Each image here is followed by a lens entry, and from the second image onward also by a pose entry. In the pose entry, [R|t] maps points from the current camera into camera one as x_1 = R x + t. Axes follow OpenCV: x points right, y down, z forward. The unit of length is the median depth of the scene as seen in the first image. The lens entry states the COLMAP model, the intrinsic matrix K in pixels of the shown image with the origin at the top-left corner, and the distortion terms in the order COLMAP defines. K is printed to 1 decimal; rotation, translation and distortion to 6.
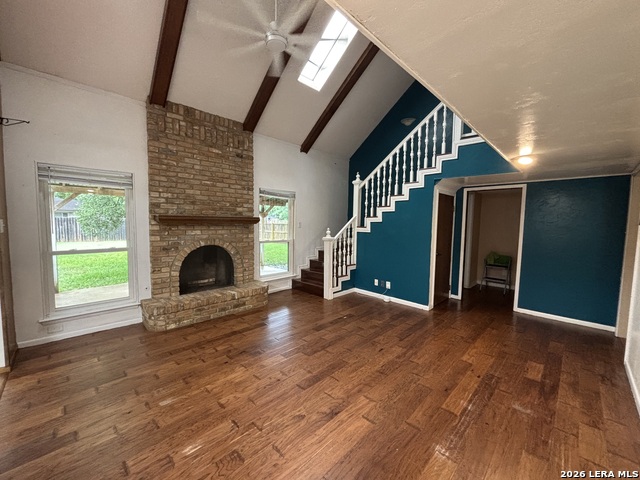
lens RADIAL K [[256.7, 0, 318.6], [0, 256.7, 239.9], [0, 0, 1]] dist [-0.003723, 0.001044]
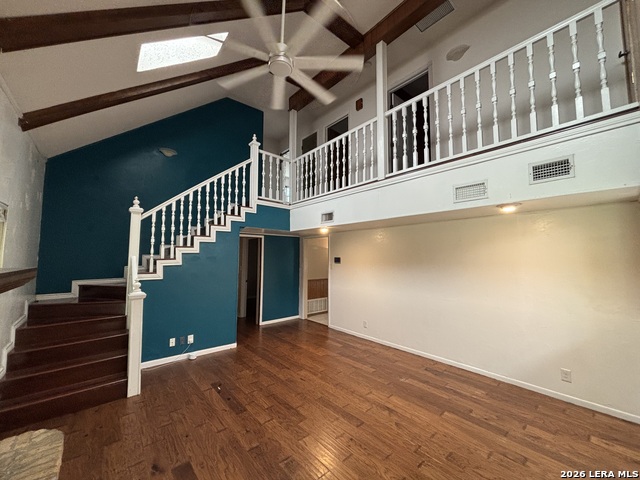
lens RADIAL K [[256.7, 0, 321.9], [0, 256.7, 238.8], [0, 0, 1]] dist [-0.003723, 0.001044]
pose [[0.073445, 0.059127, 0.995545, -0.726712], [0.072697, 0.995268, -0.064474, -0.088143], [-0.994646, 0.077108, 0.068799, 0.623533]]
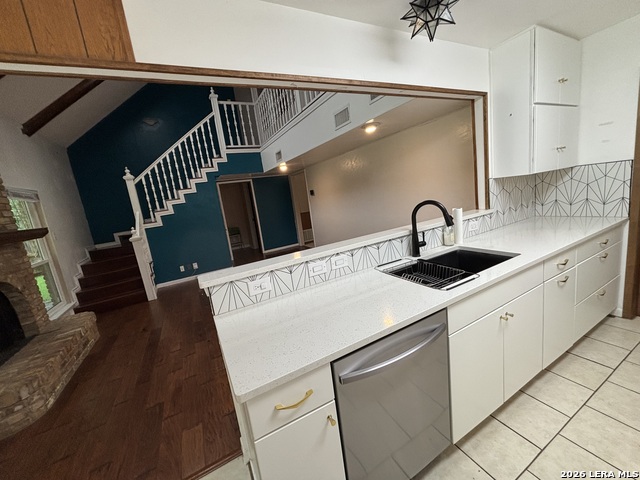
lens RADIAL K [[256.7, 0, 320.5], [0, 256.7, 238.3], [0, 0, 1]] dist [-0.003723, 0.001044]
pose [[0.287836, -0.216105, 0.932979, -0.811796], [0.207647, 0.965115, 0.159487, -0.017697], [-0.934897, 0.147824, 0.322668, 0.091745]]
